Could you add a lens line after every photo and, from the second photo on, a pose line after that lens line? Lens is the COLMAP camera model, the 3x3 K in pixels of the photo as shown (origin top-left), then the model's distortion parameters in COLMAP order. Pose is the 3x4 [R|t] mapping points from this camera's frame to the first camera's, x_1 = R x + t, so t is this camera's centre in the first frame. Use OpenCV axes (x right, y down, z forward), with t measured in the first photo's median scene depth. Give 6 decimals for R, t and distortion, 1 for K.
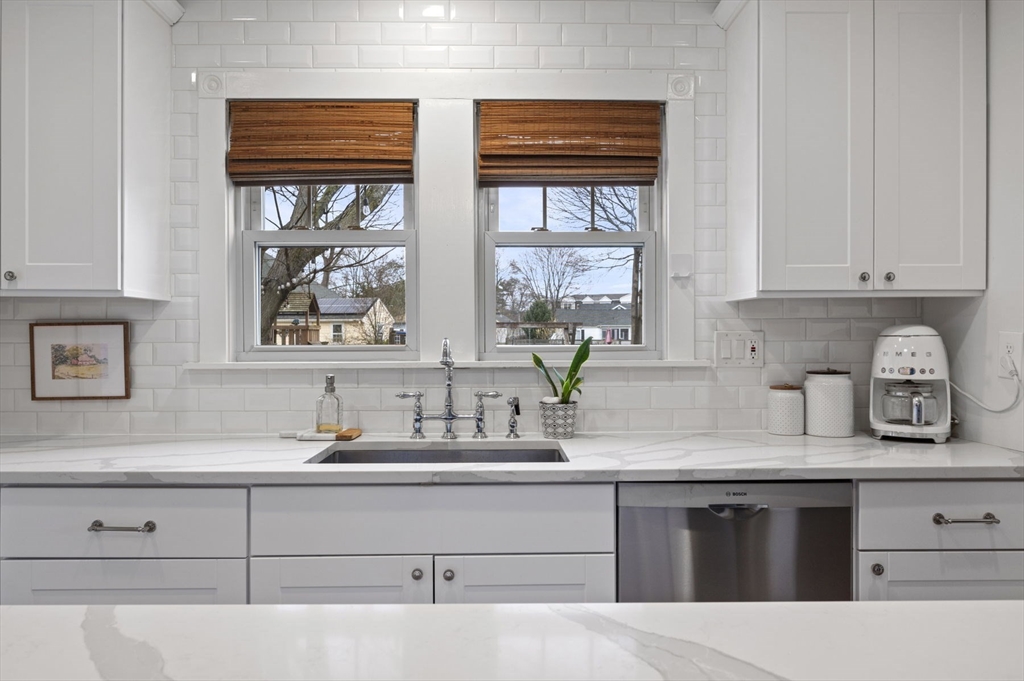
lens RADIAL K [[686.1, 0, 514.5], [0, 686.1, 338.9], [0, 0, 1]] dist [0.000700, -0.000624]
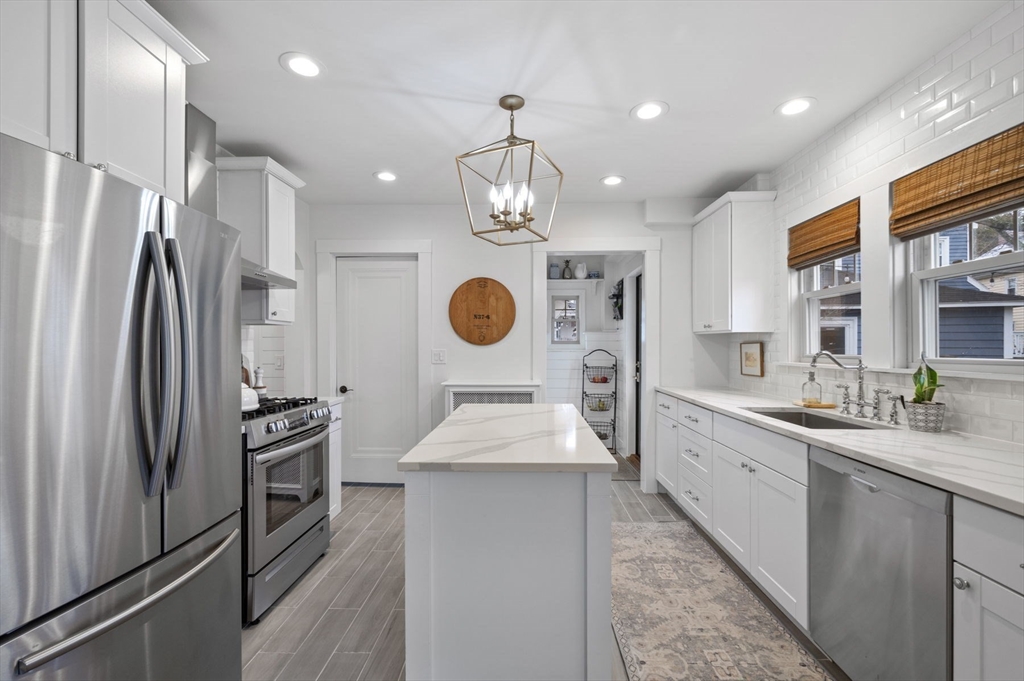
lens RADIAL K [[446.0, 0, 515.6], [0, 446.0, 349.1], [0, 0, 1]] dist [-0.002002, -0.000704]
pose [[-0.046988, 0.008090, -0.998863, 0.905053], [-0.004334, 0.999956, 0.008303, -0.010413], [0.998886, 0.004719, -0.046951, 0.277730]]
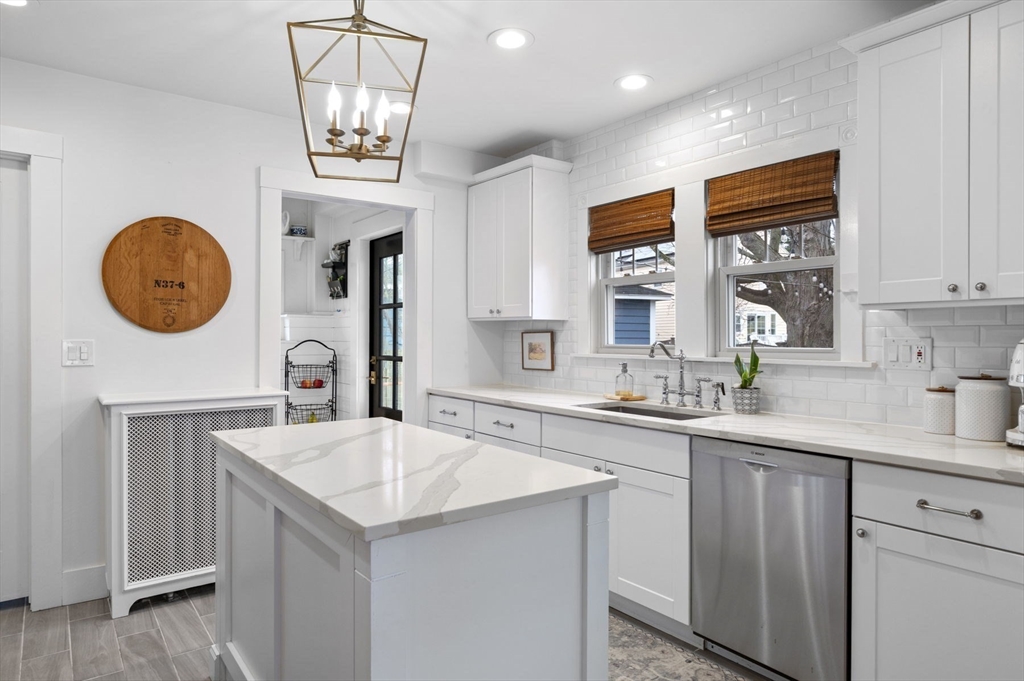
lens RADIAL K [[616.3, 0, 515.1], [0, 616.3, 339.7], [0, 0, 1]] dist [-0.002177, -0.000030]
pose [[0.589674, 0.008236, -0.807600, 0.782785], [-0.008053, 0.999958, 0.004317, -0.007407], [0.807601, 0.003958, 0.589715, -0.113366]]
